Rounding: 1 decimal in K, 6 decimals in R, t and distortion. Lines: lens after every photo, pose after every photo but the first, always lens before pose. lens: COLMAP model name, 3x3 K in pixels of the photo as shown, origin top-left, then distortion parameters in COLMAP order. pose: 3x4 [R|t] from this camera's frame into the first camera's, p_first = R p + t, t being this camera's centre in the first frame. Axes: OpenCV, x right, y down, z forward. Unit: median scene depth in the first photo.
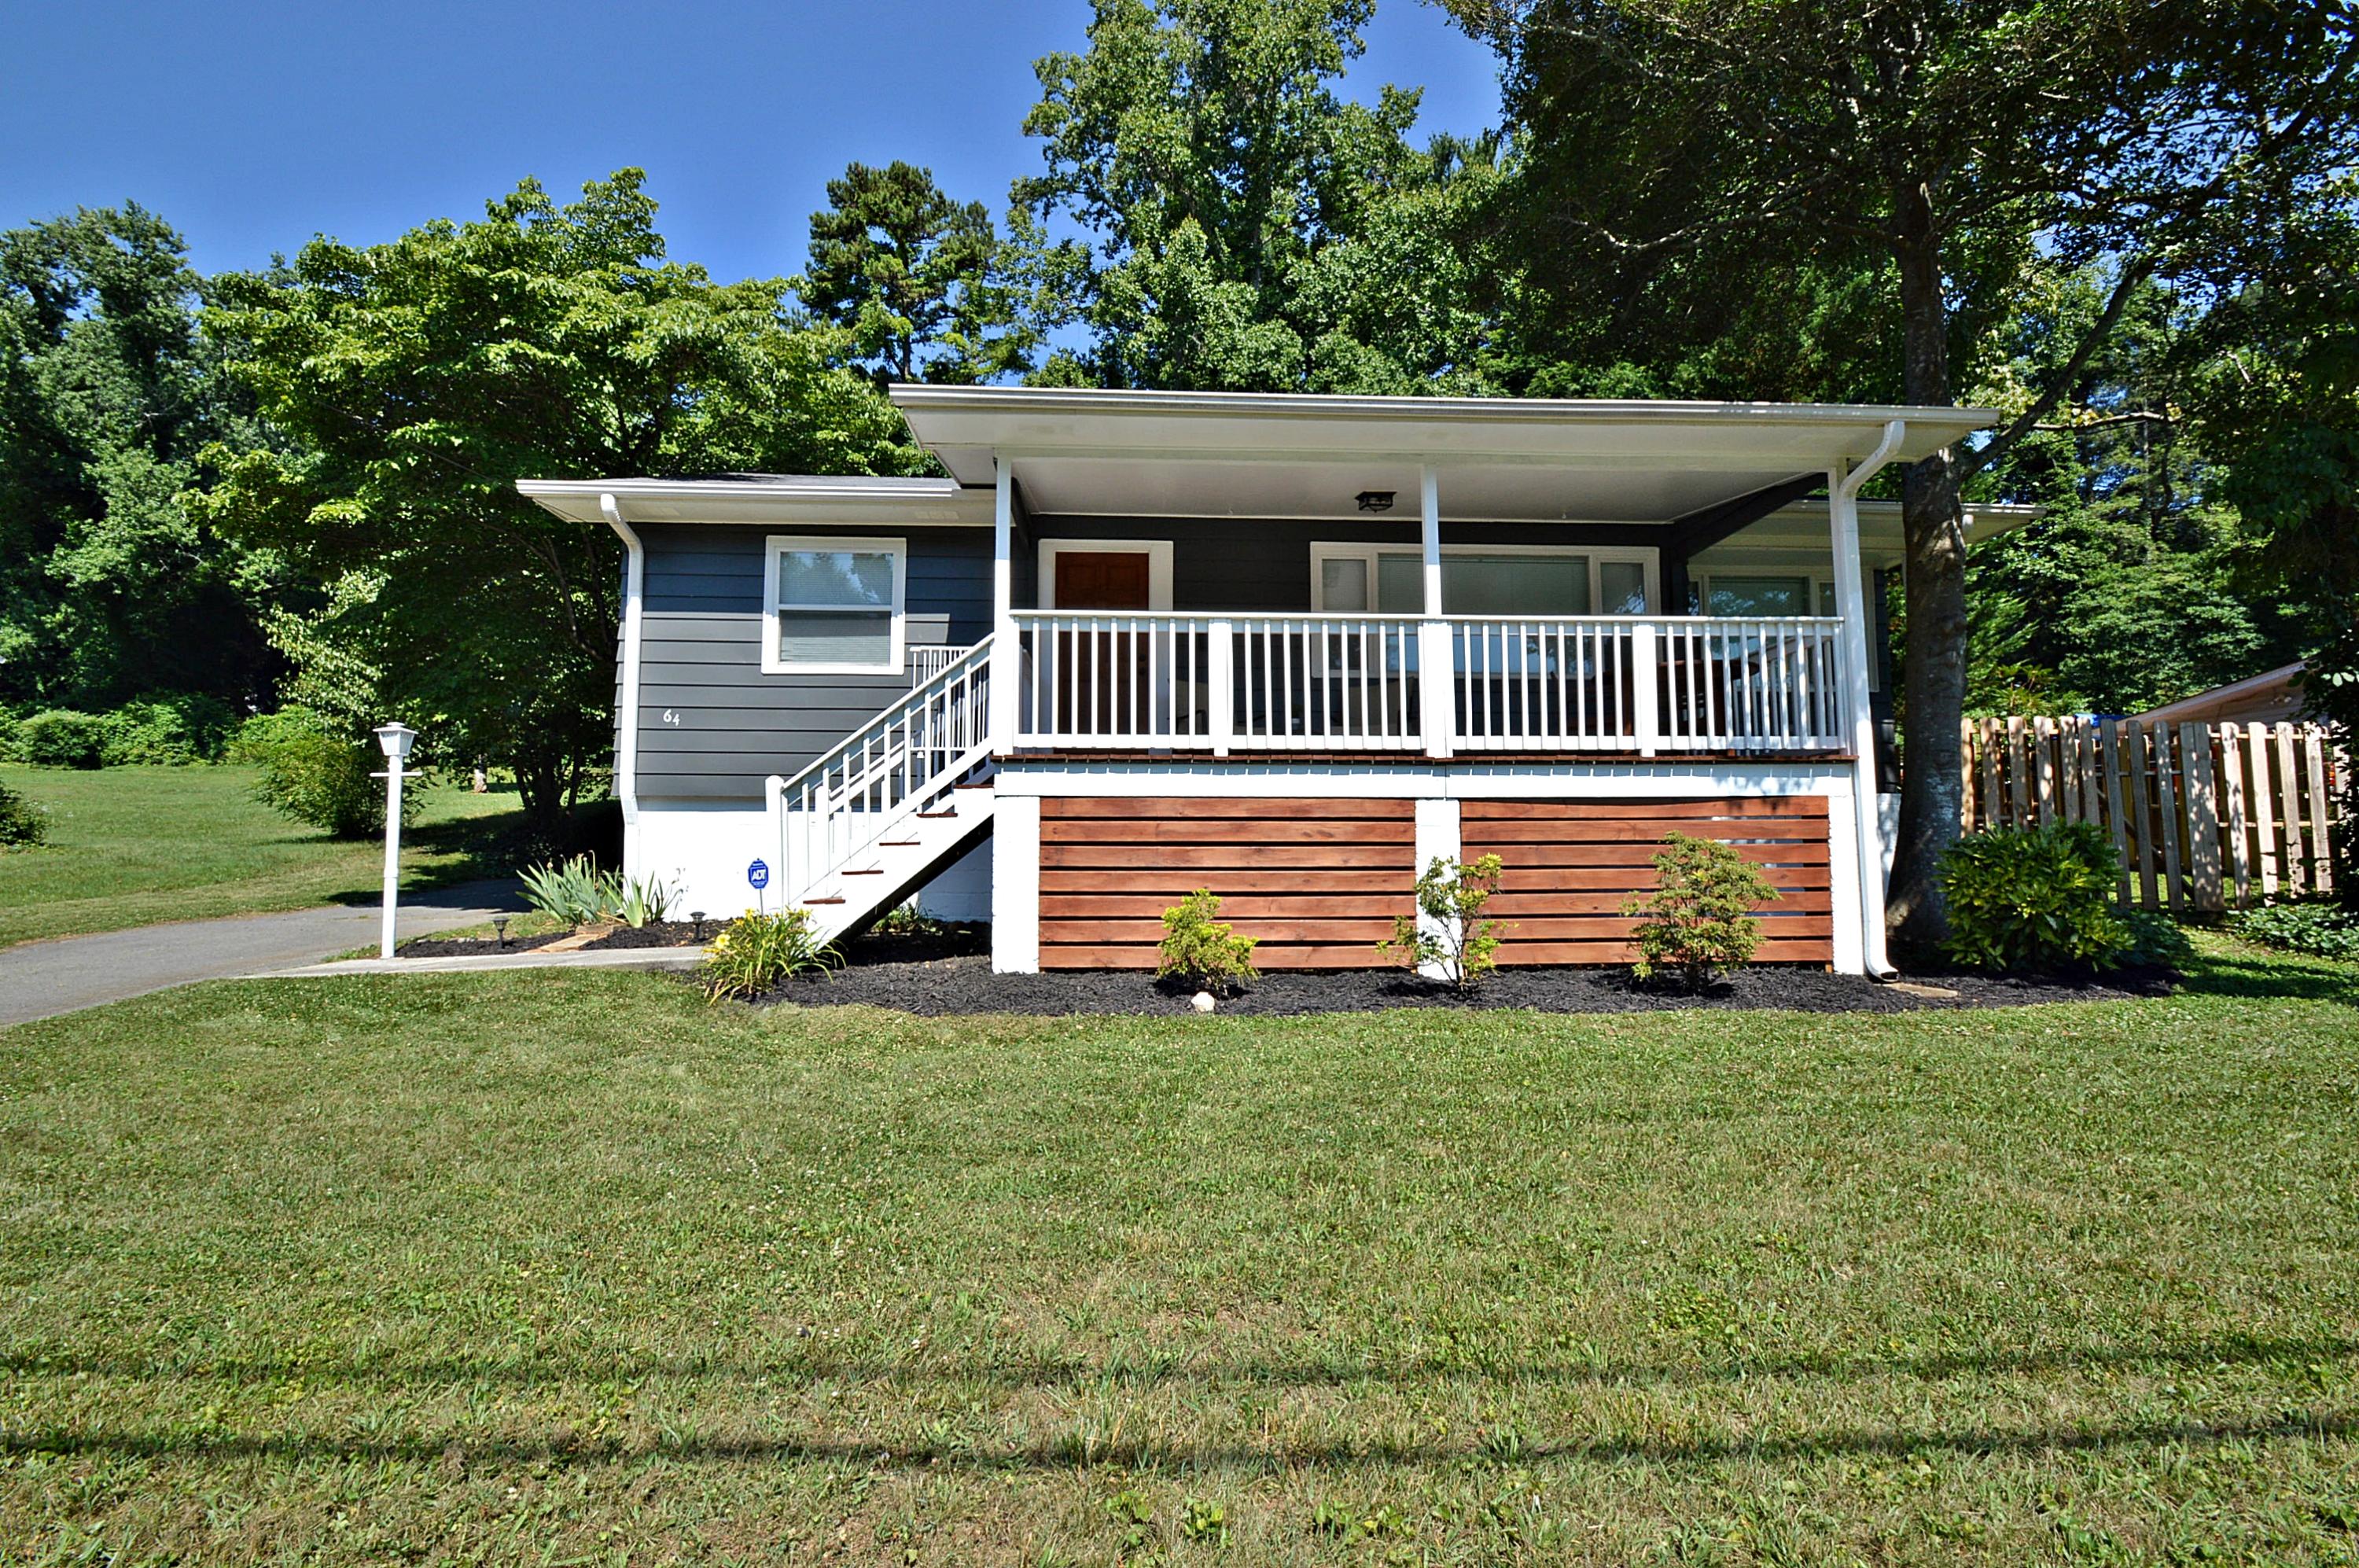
lens RADIAL K [[1054.3, 0, 1179.5], [0, 1054.3, 784.0], [0, 0, 1]] dist [-0.001382, -0.000352]
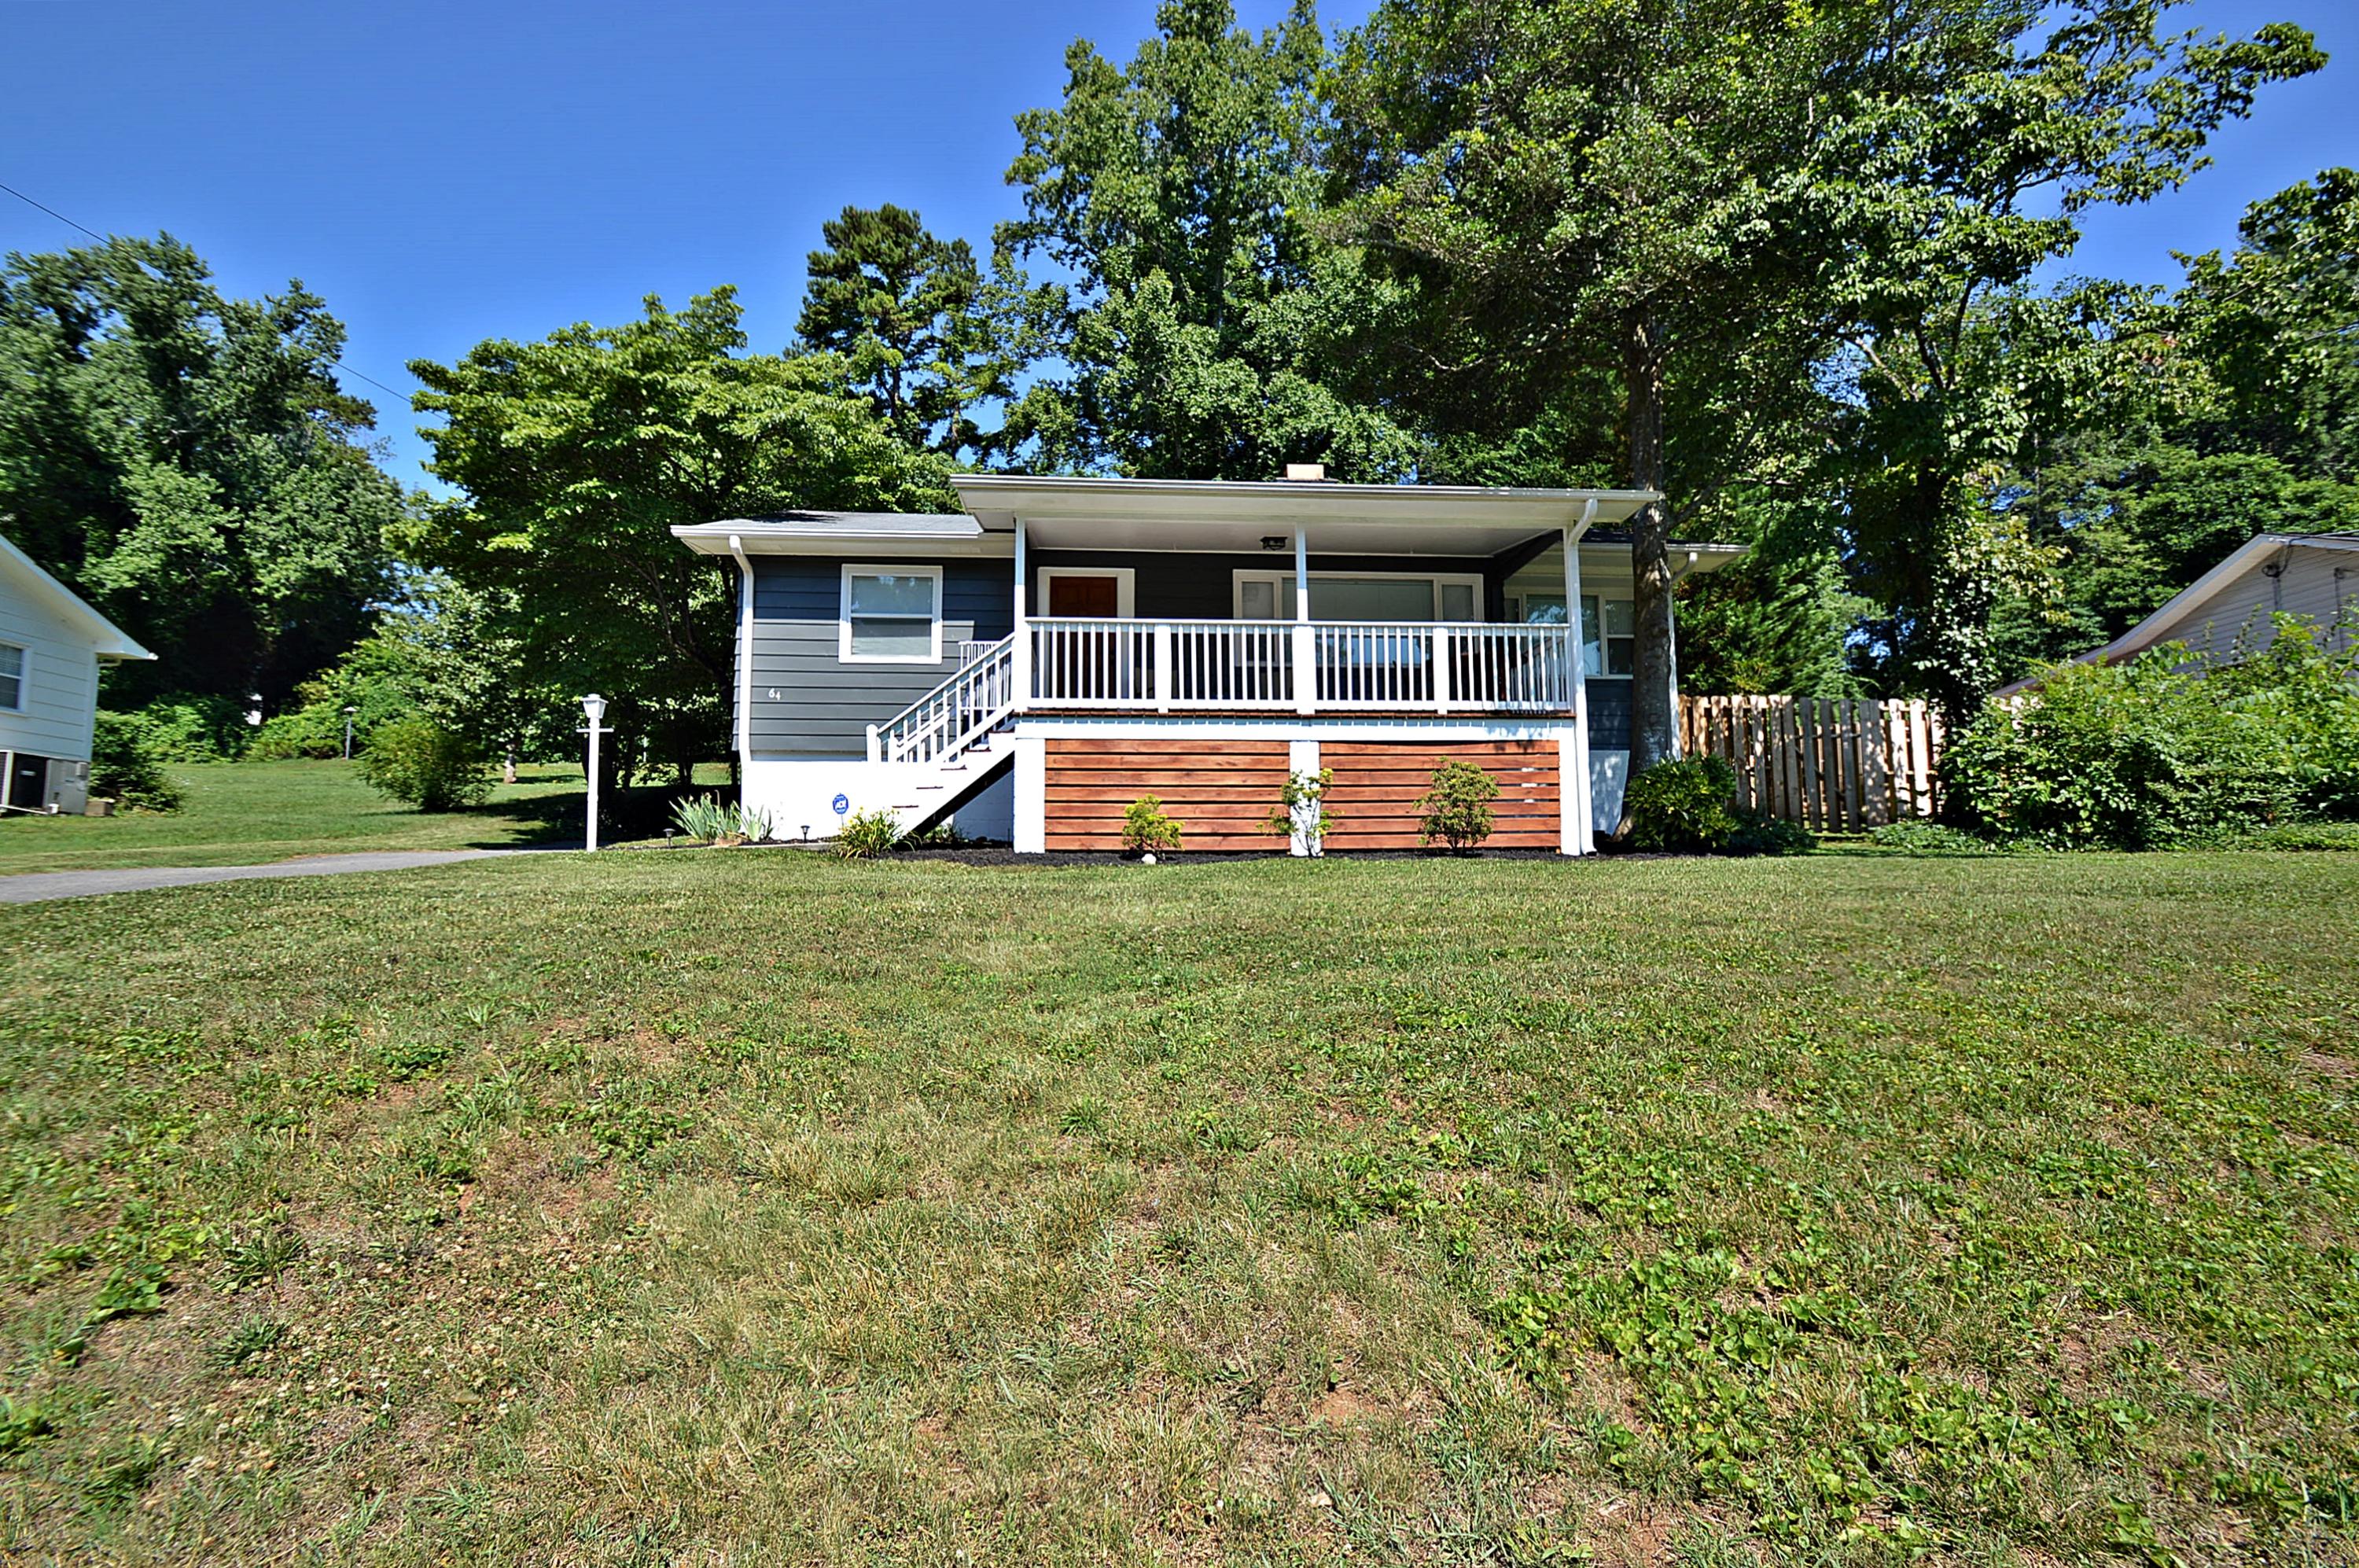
lens RADIAL K [[1049.2, 0, 1193.6], [0, 1049.2, 784.5], [0, 0, 1]] dist [0.000336, 0.000106]
pose [[0.999311, -0.003152, 0.036981, 0.018935], [0.003412, 0.999970, -0.006970, 0.062057], [-0.036958, 0.007092, 0.999292, -0.370903]]
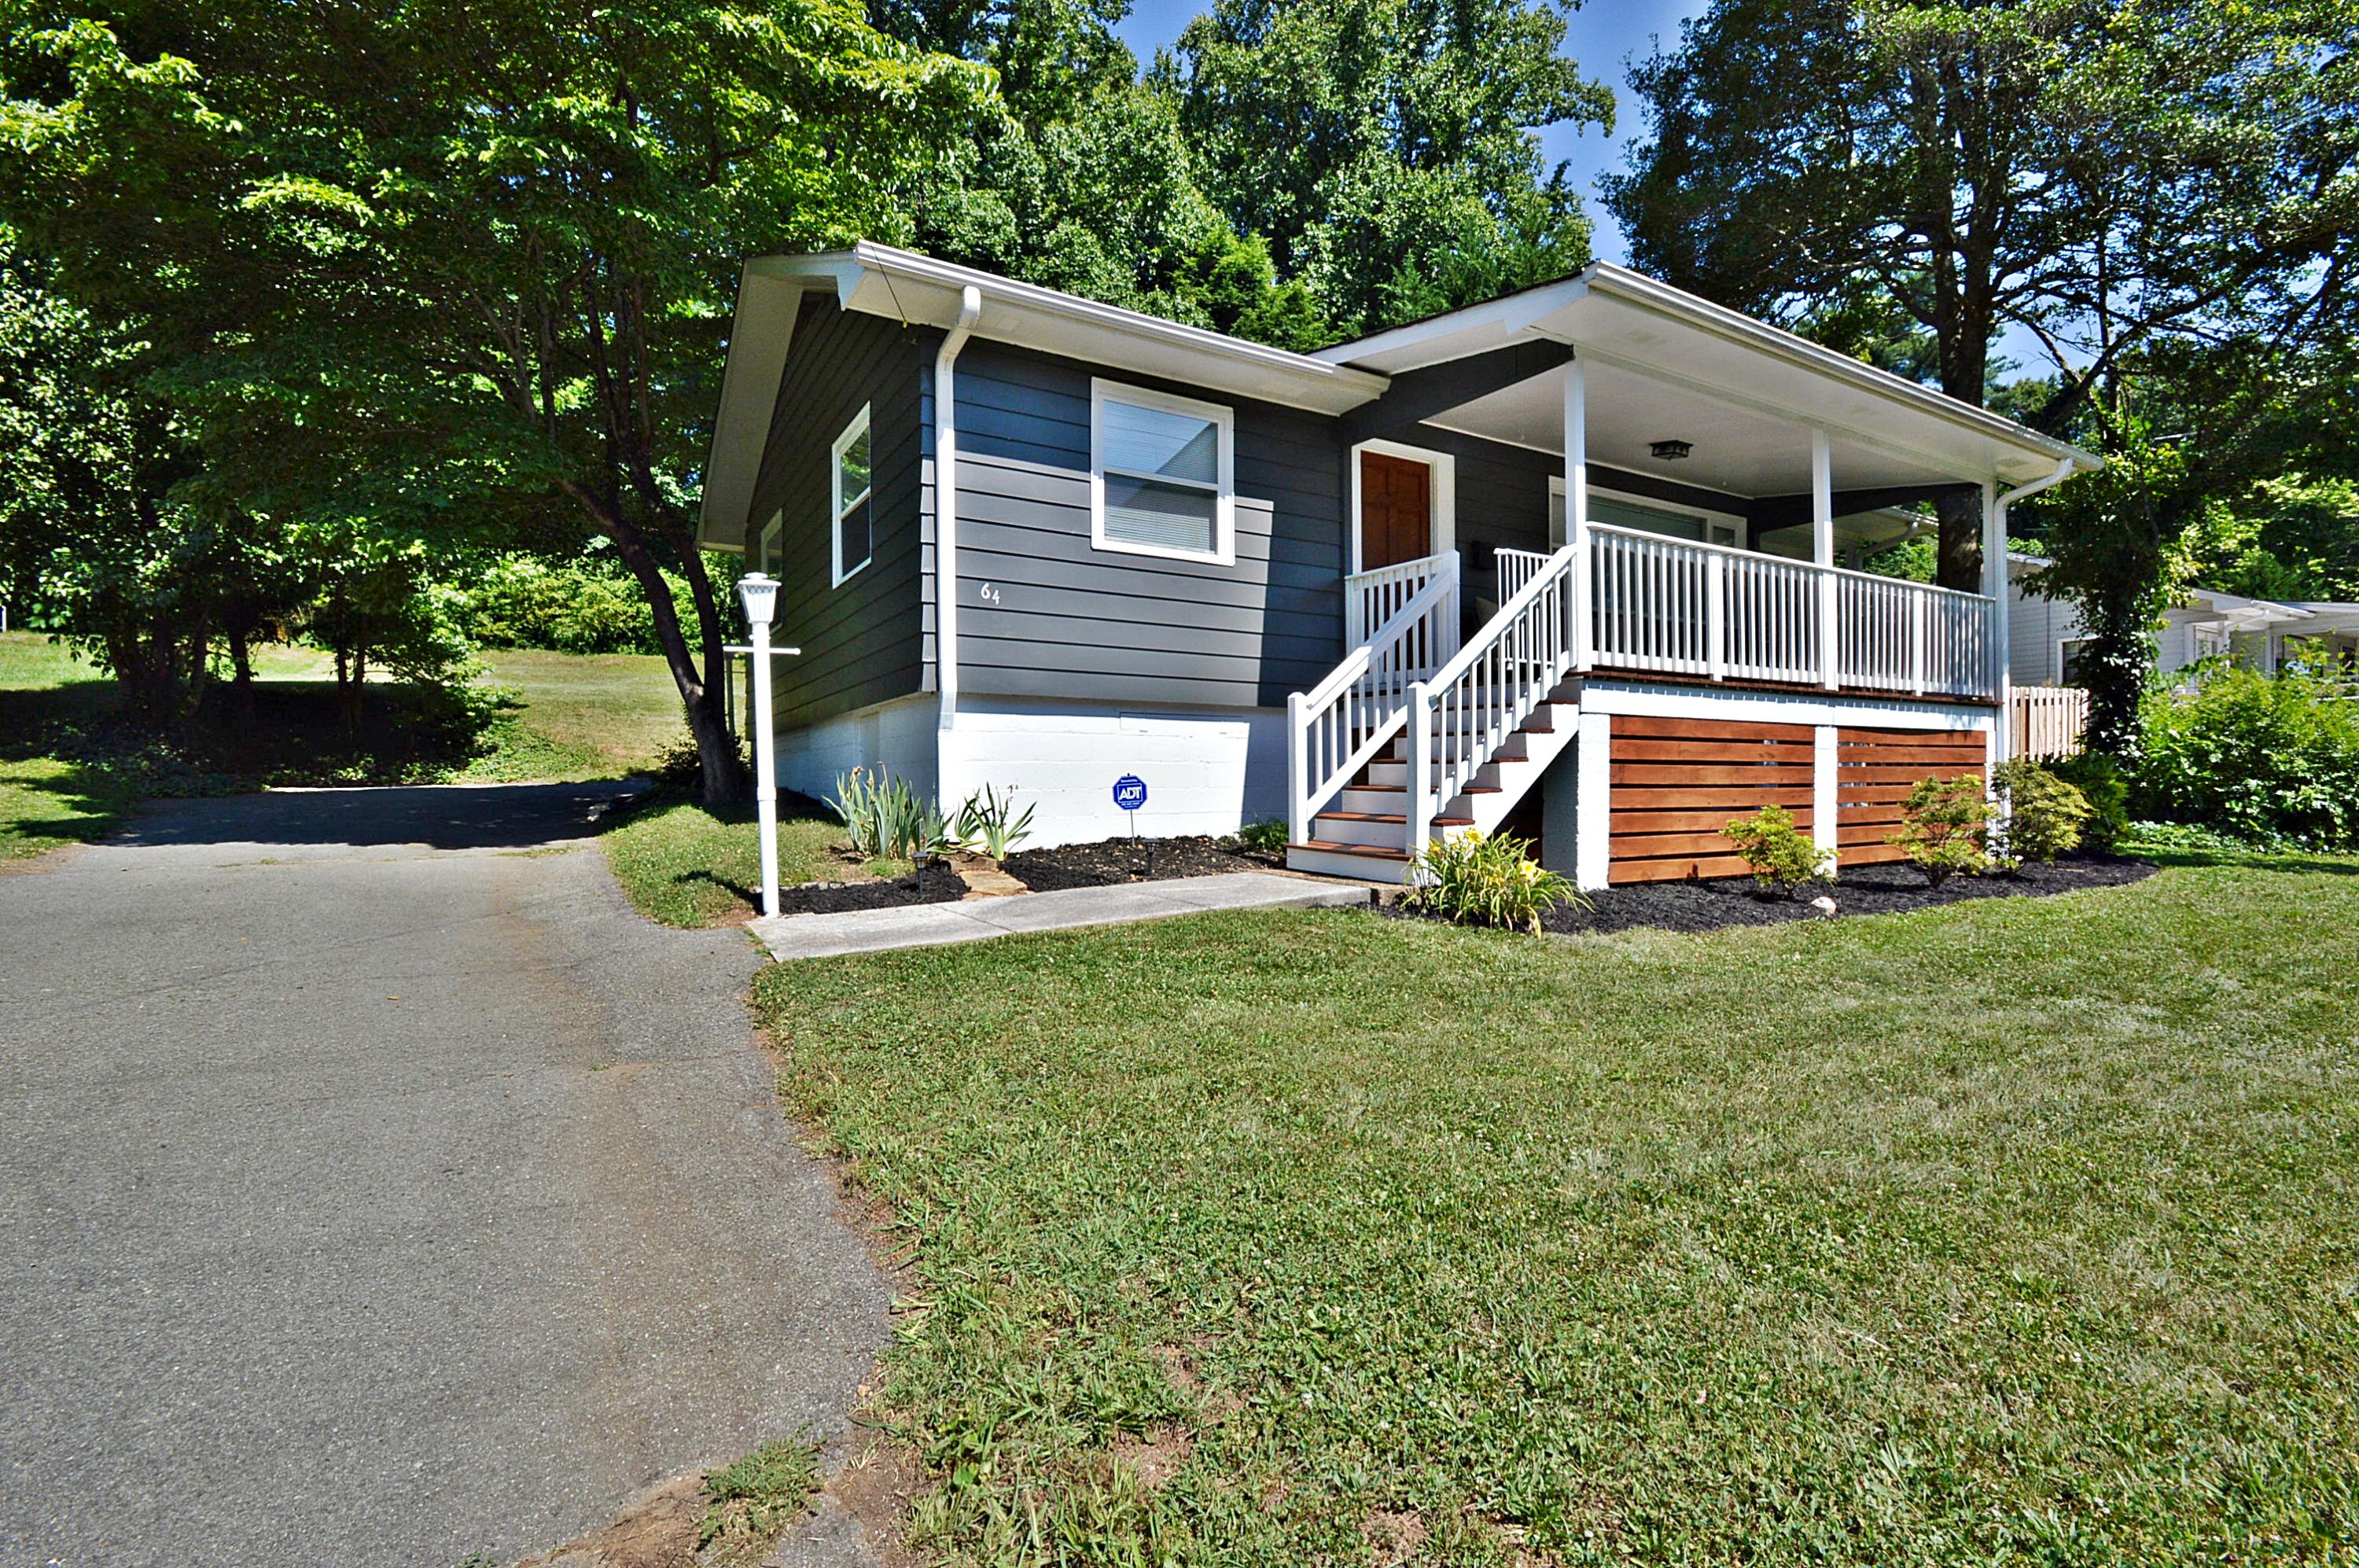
lens RADIAL K [[1049.2, 0, 1193.6], [0, 1049.2, 784.5], [0, 0, 1]] dist [0.000336, 0.000106]
pose [[0.883919, -0.001845, 0.467637, -0.655065], [-0.038482, 0.996314, 0.076669, 0.011661], [-0.466055, -0.085764, 0.880589, 0.210259]]
